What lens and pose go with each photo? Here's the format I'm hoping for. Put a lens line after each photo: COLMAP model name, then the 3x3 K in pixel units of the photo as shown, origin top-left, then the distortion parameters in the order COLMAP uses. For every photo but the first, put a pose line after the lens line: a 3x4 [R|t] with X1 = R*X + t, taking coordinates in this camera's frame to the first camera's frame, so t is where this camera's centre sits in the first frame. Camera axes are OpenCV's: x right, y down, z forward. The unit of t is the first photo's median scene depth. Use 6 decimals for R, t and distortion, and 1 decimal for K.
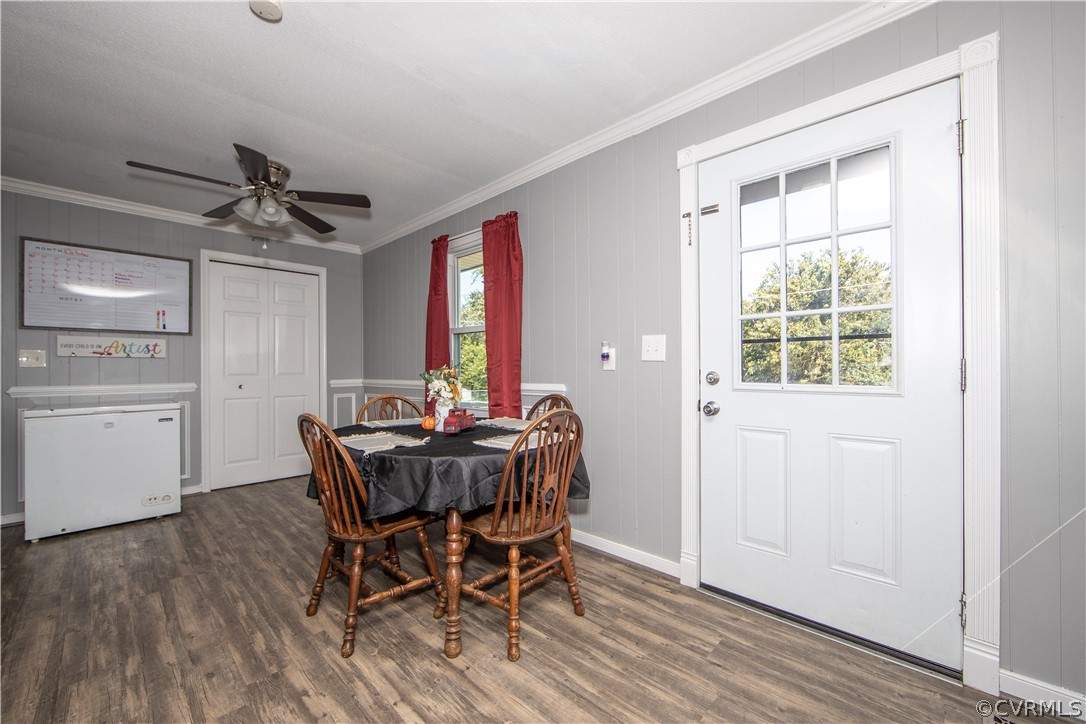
lens RADIAL K [[432.3, 0, 541.1], [0, 432.3, 366.4], [0, 0, 1]] dist [-0.010771, 0.000191]
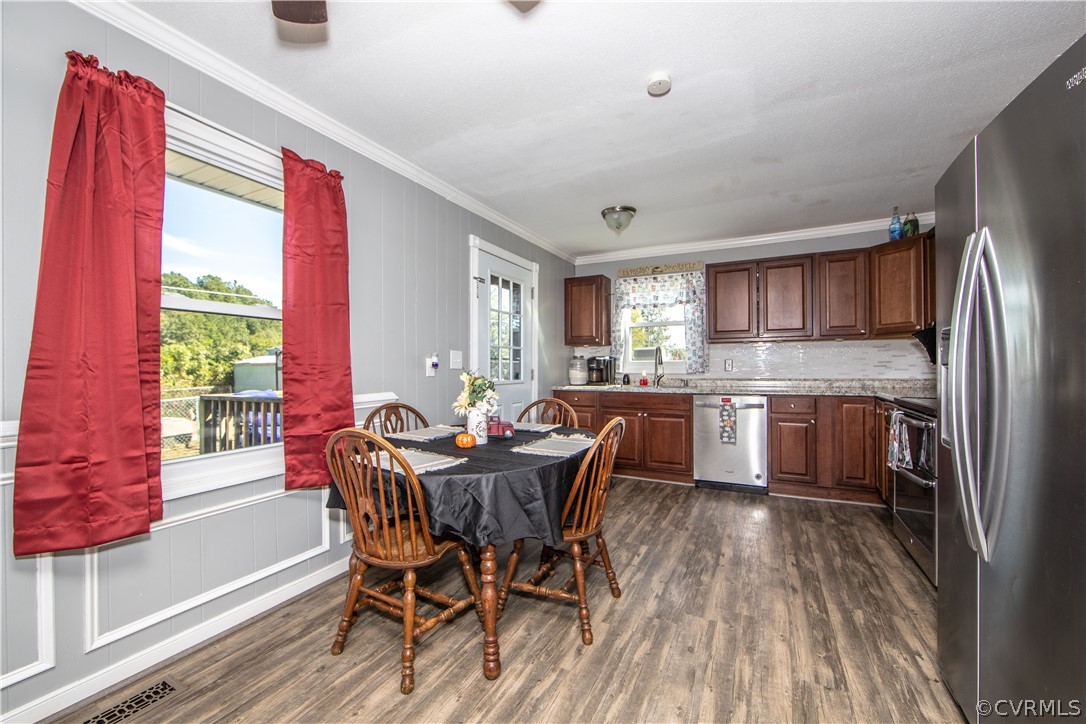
lens RADIAL K [[432.3, 0, 541.1], [0, 432.3, 366.4], [0, 0, 1]] dist [-0.010771, 0.000191]
pose [[-0.292327, 0.004515, 0.956308, -1.170434], [-0.001300, 0.999986, -0.005118, -0.013422], [-0.956317, -0.002740, -0.292318, 1.145414]]
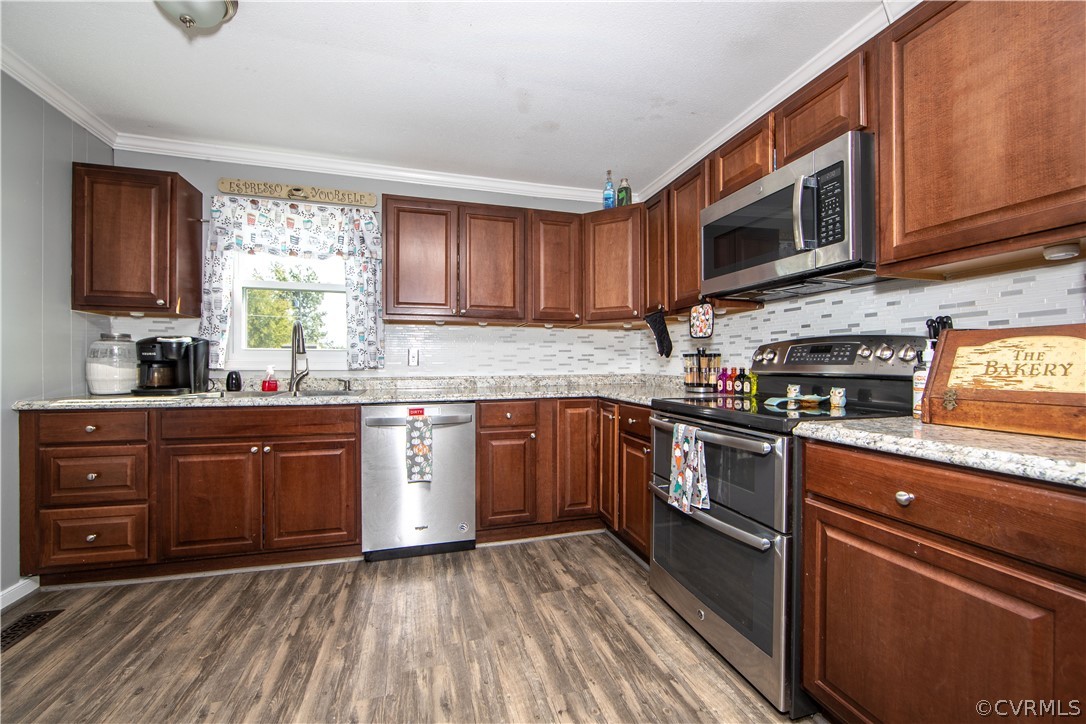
lens RADIAL K [[432.3, 0, 541.1], [0, 432.3, 366.4], [0, 0, 1]] dist [-0.010771, 0.000191]
pose [[-0.866275, 0.002674, 0.499561, -0.555256], [-0.000940, 0.999975, -0.006983, 0.006175], [-0.499567, -0.006519, -0.866251, 0.715277]]
